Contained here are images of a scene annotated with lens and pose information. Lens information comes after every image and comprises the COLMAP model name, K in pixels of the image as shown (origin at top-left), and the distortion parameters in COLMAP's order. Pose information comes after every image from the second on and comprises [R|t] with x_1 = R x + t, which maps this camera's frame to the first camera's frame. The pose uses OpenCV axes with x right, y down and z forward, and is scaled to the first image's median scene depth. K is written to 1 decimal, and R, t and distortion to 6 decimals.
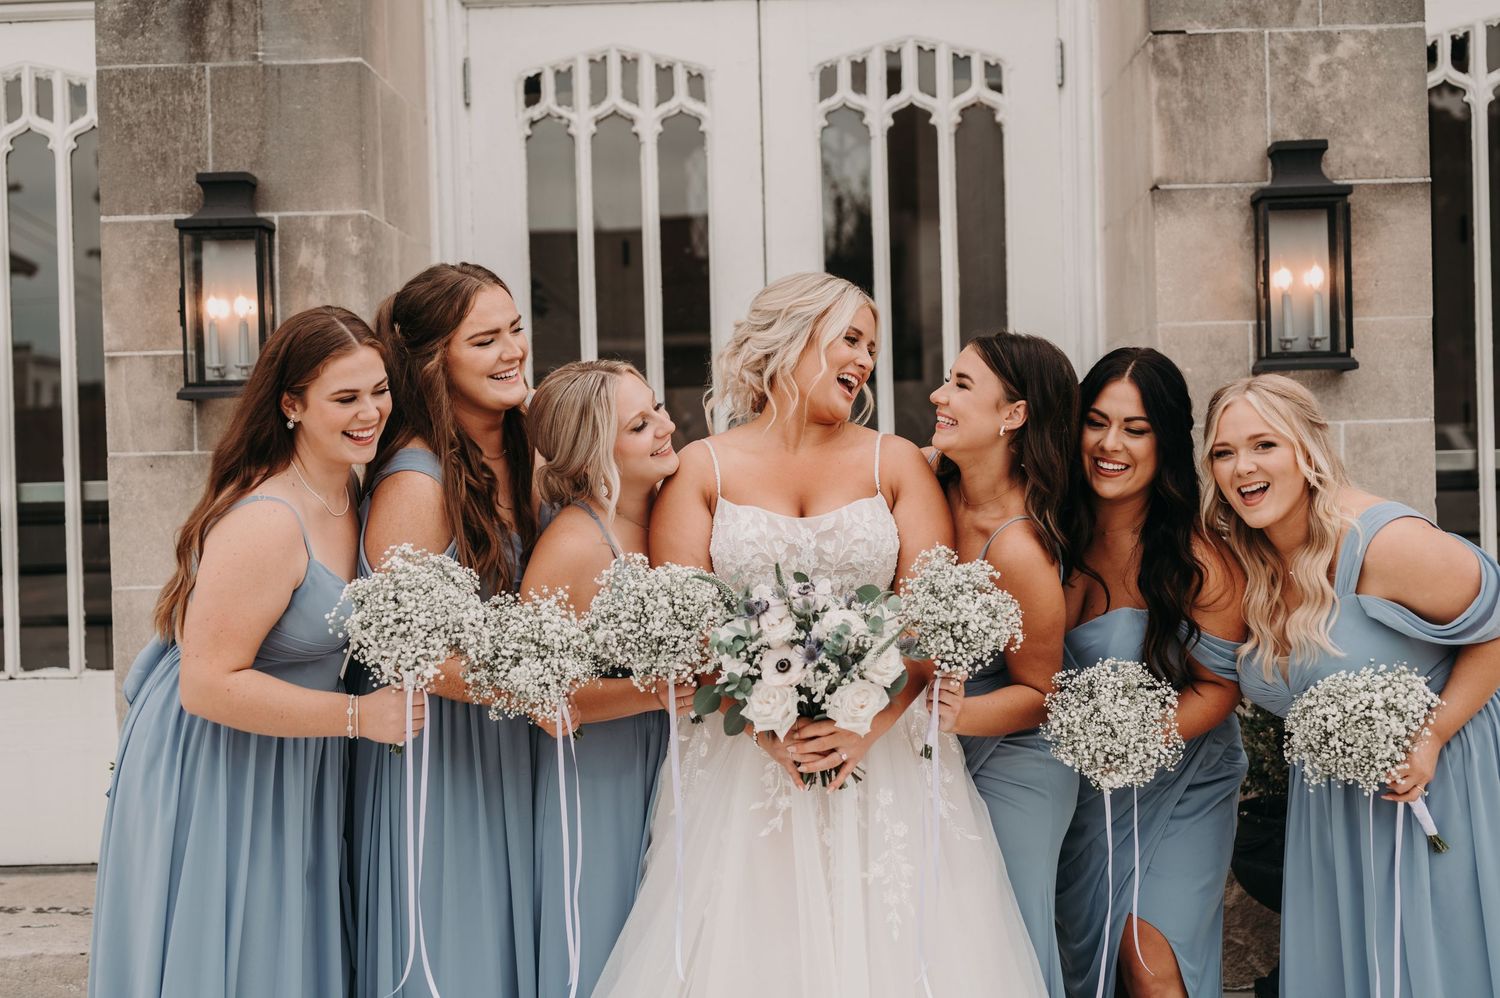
lens RADIAL K [[2086.8, 0, 750.0], [0, 2086.8, 499.0], [0, 0, 1]] dist [0.017619, -0.003614]
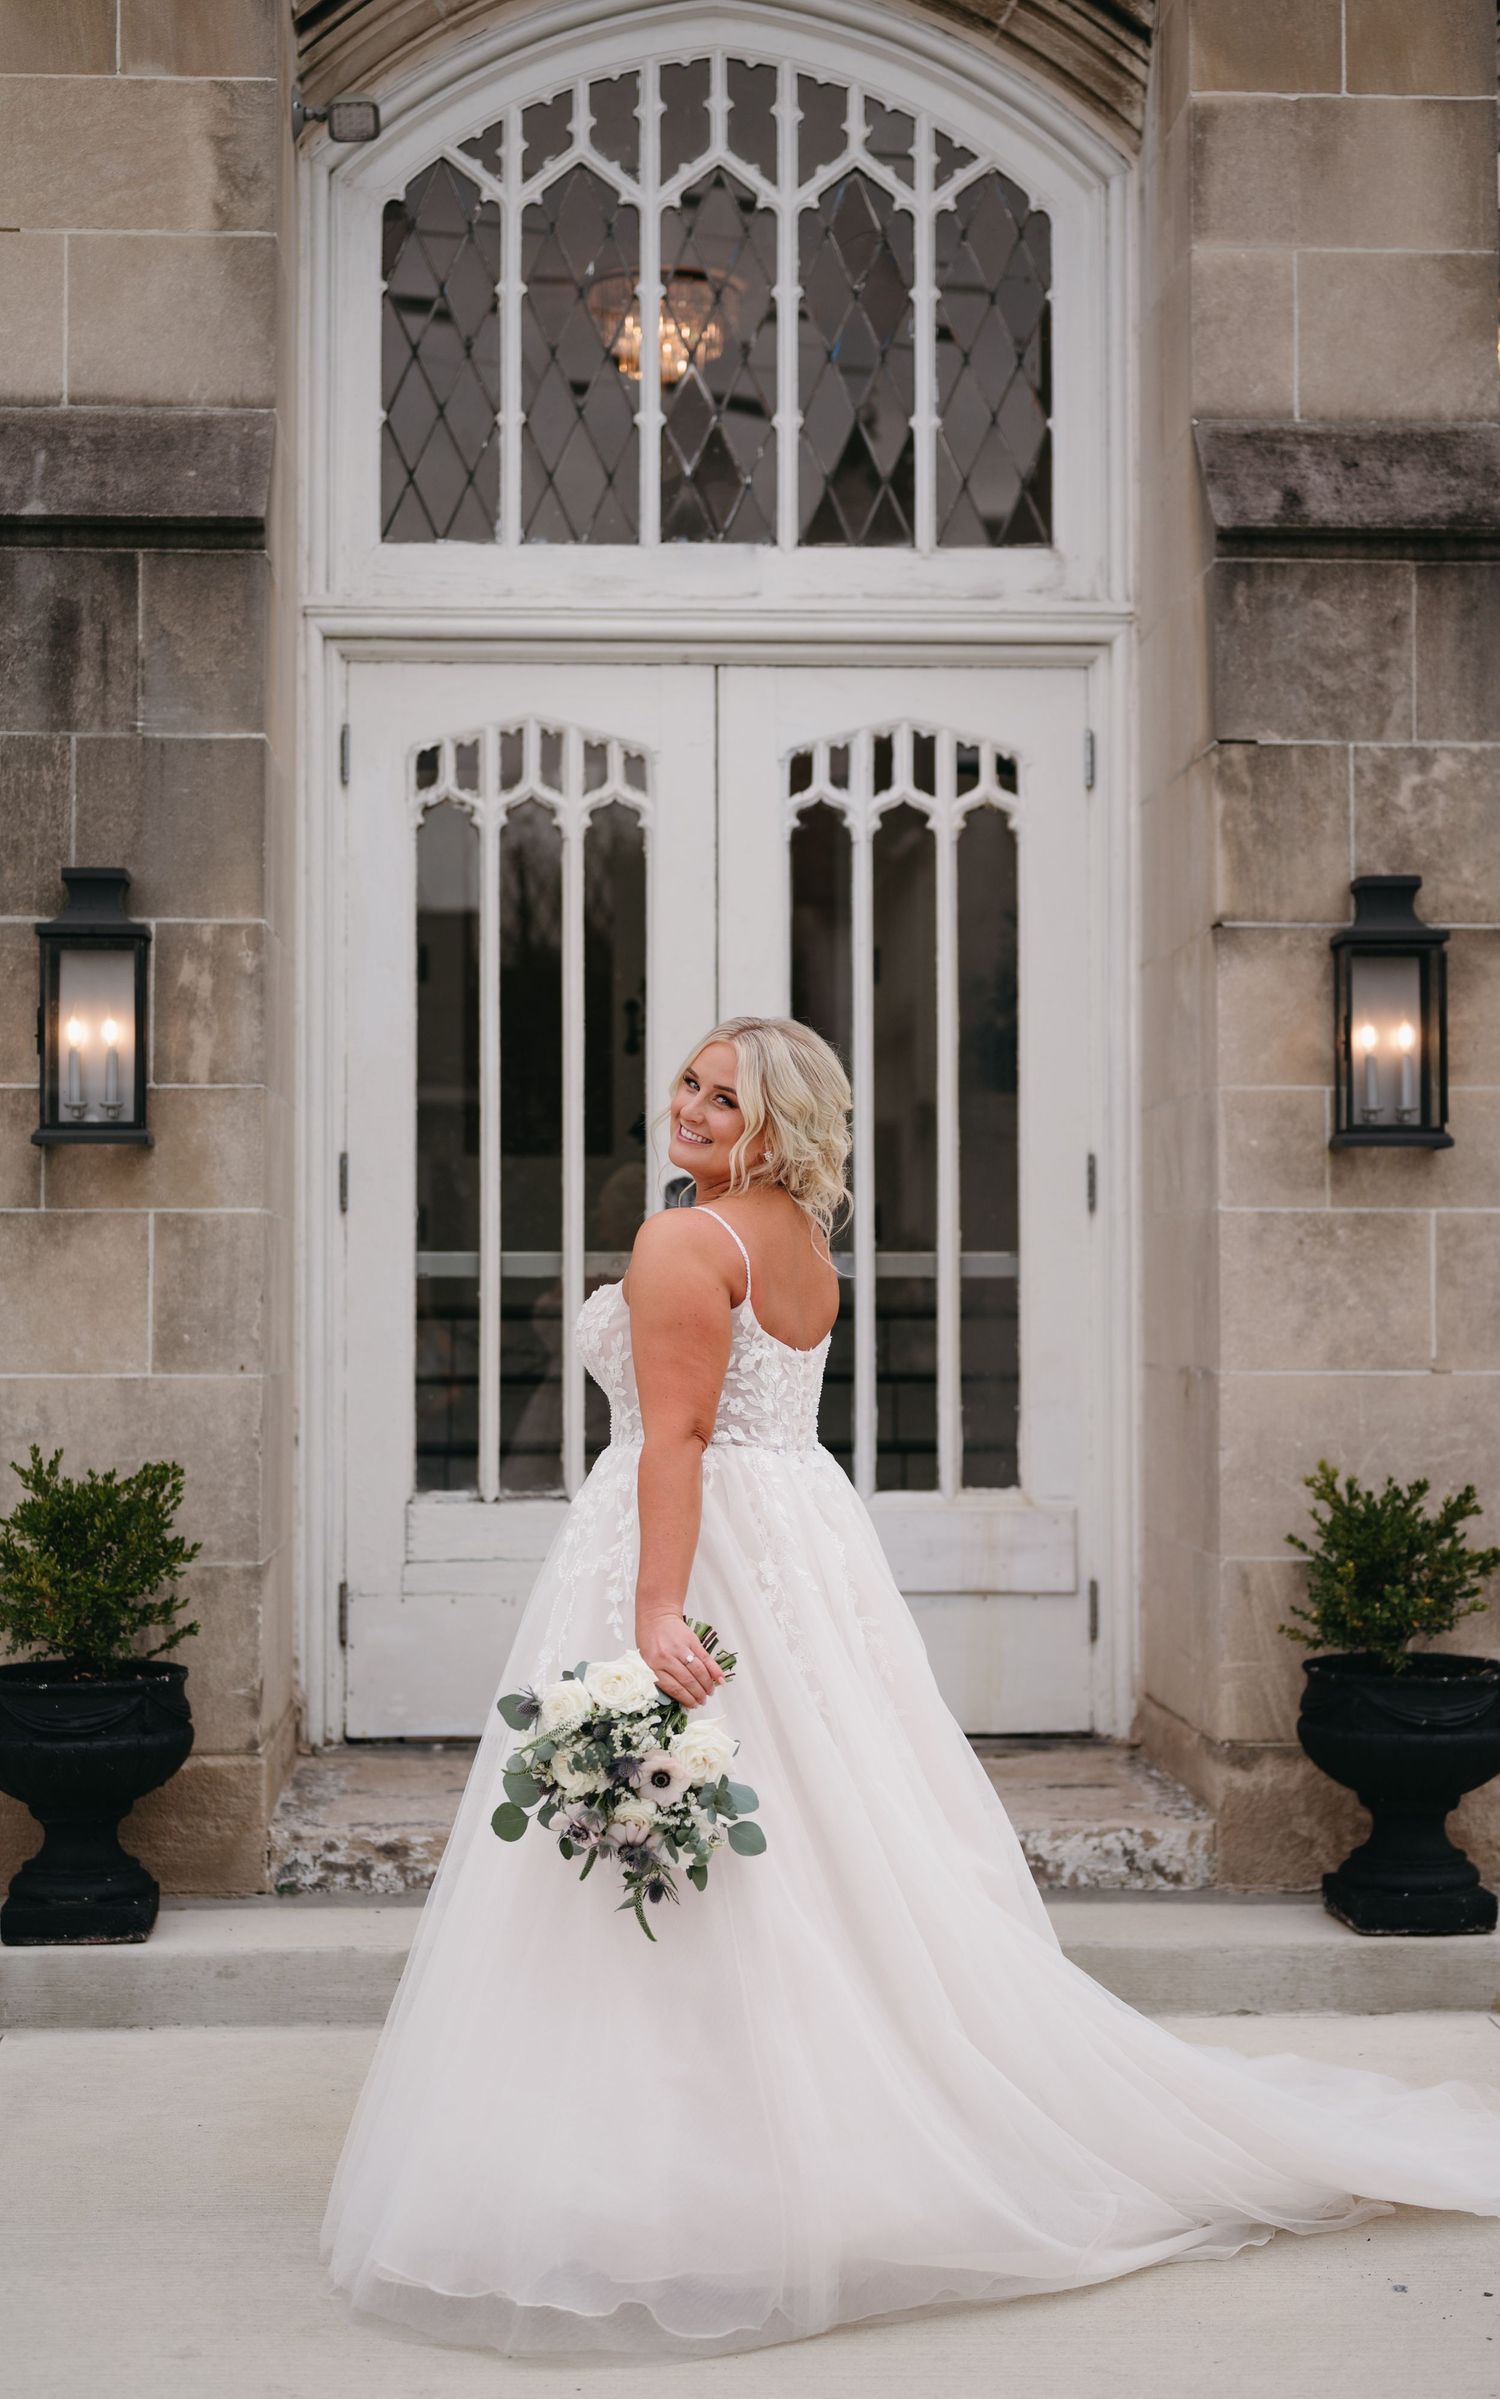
lens RADIAL K [[3327.8, 0, 750.0], [0, 3327.8, 1199.5], [0, 0, 1]] dist [0.031019, 0.029677]
pose [[0.996168, 0.026989, 0.083187, -0.101309], [-0.023100, 0.998611, -0.047357, 0.028635], [-0.084350, 0.045254, 0.995408, -0.309216]]
